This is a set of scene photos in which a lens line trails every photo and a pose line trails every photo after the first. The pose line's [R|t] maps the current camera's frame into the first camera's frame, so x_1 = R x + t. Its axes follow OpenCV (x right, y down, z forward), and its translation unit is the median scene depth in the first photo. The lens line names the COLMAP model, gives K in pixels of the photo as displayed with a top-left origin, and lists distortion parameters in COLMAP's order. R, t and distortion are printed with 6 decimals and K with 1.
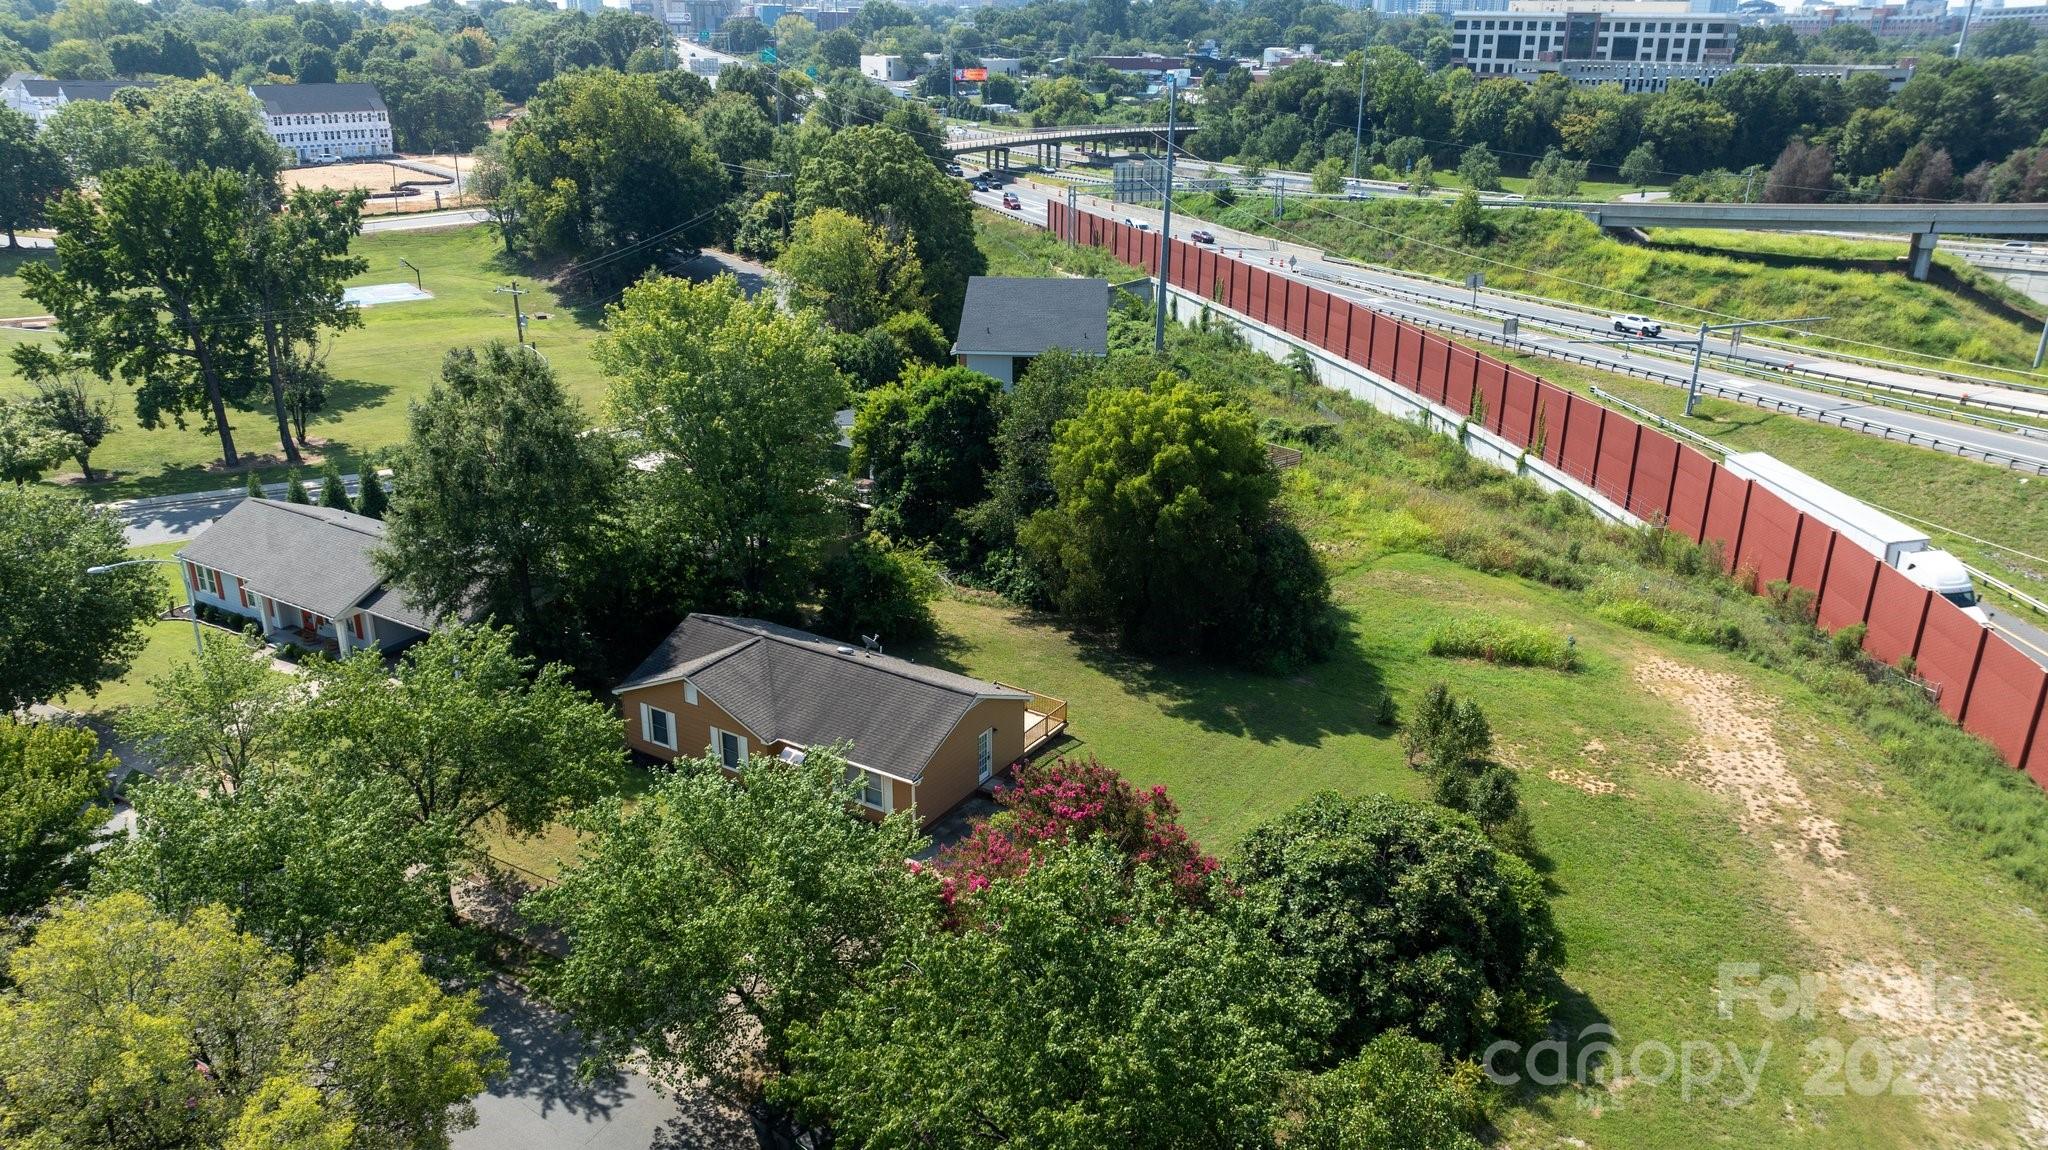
lens RADIAL K [[1469.1, 0, 1024.0], [0, 1469.1, 575.0], [0, 0, 1]] dist [-0.049447, 0.060294]
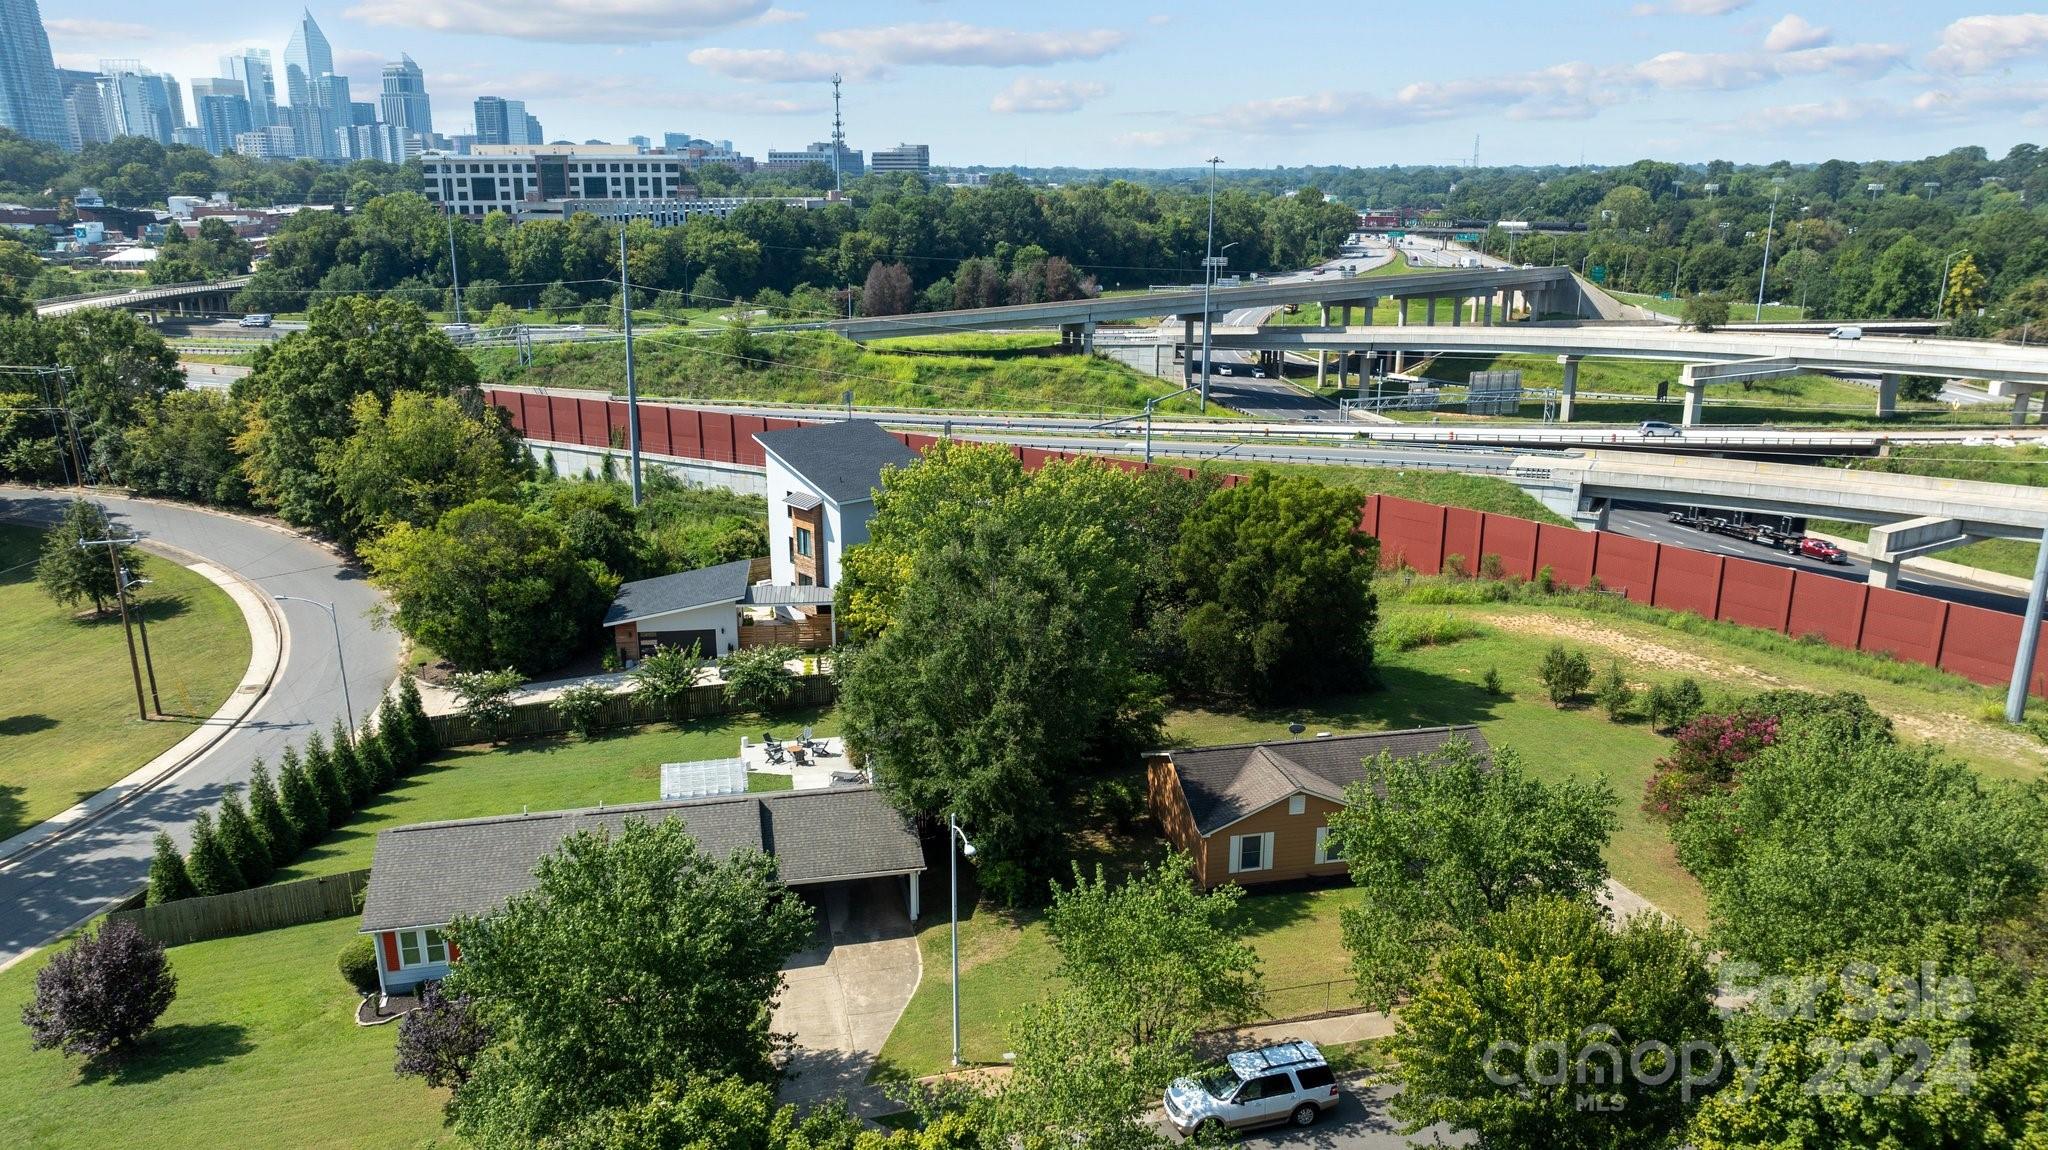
lens RADIAL K [[1489.3, 0, 1024.0], [0, 1489.3, 575.0], [0, 0, 1]] dist [0.000740, -0.160379]
pose [[0.703813, -0.191589, 0.684062, -0.164595], [0.252923, 0.967427, 0.010727, -0.021396], [-0.663836, 0.165465, 0.729345, 0.051238]]
